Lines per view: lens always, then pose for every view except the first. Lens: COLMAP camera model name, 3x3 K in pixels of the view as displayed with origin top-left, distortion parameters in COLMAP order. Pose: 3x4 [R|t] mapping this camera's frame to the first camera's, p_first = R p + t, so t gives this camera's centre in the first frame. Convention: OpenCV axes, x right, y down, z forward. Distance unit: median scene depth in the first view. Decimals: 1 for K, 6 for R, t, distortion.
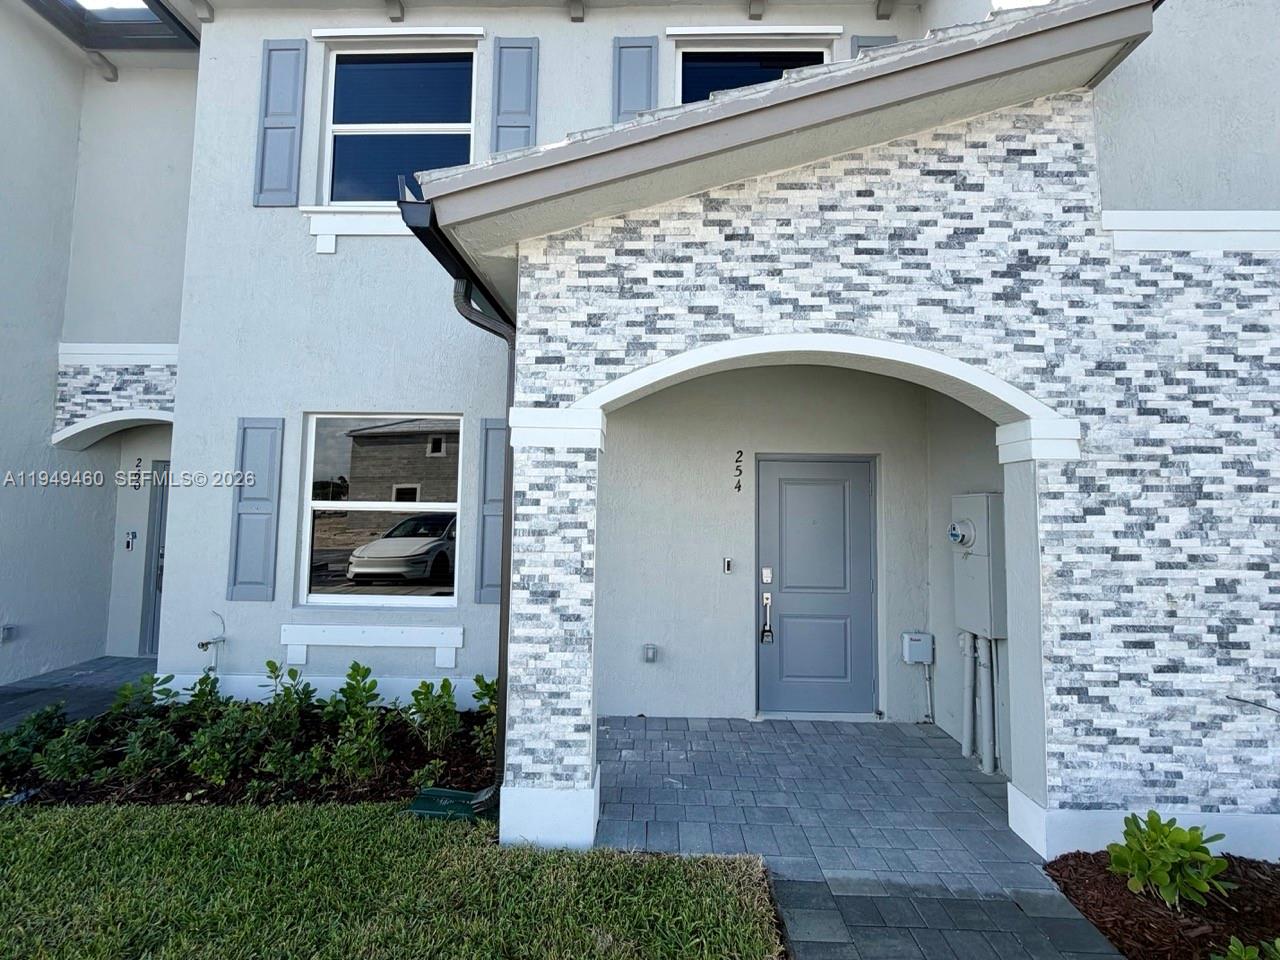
lens RADIAL K [[512.6, 0, 644.9], [0, 512.6, 478.9], [0, 0, 1]] dist [0.000237, 0.000269]
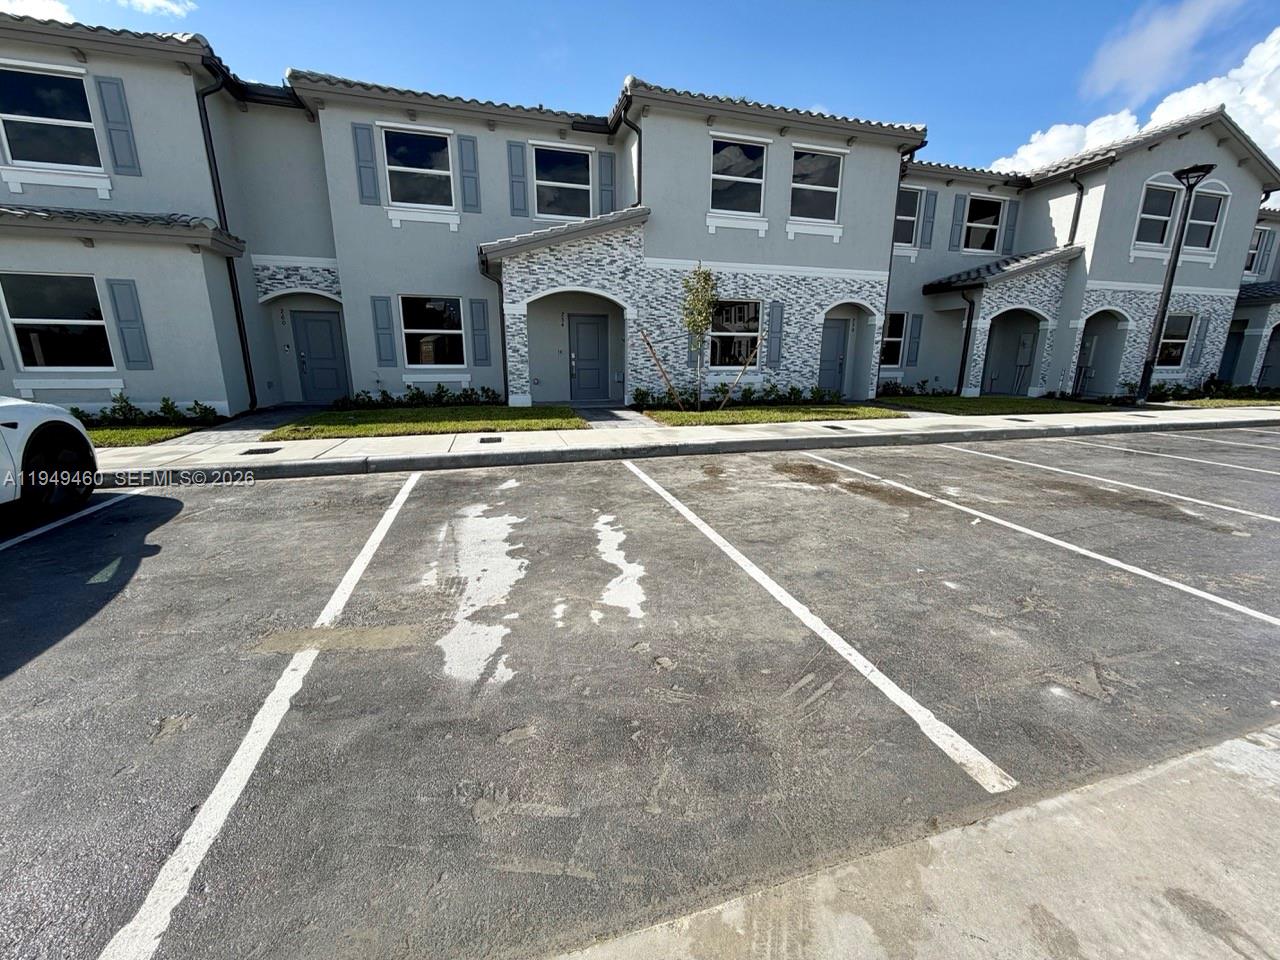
lens RADIAL K [[512.6, 0, 644.9], [0, 512.6, 478.9], [0, 0, 1]] dist [0.000237, 0.000269]
pose [[0.952518, -0.080145, 0.293744, -0.493394], [-0.010313, 0.955691, 0.294192, -0.018003], [-0.304306, -0.283253, 0.909486, -3.365653]]
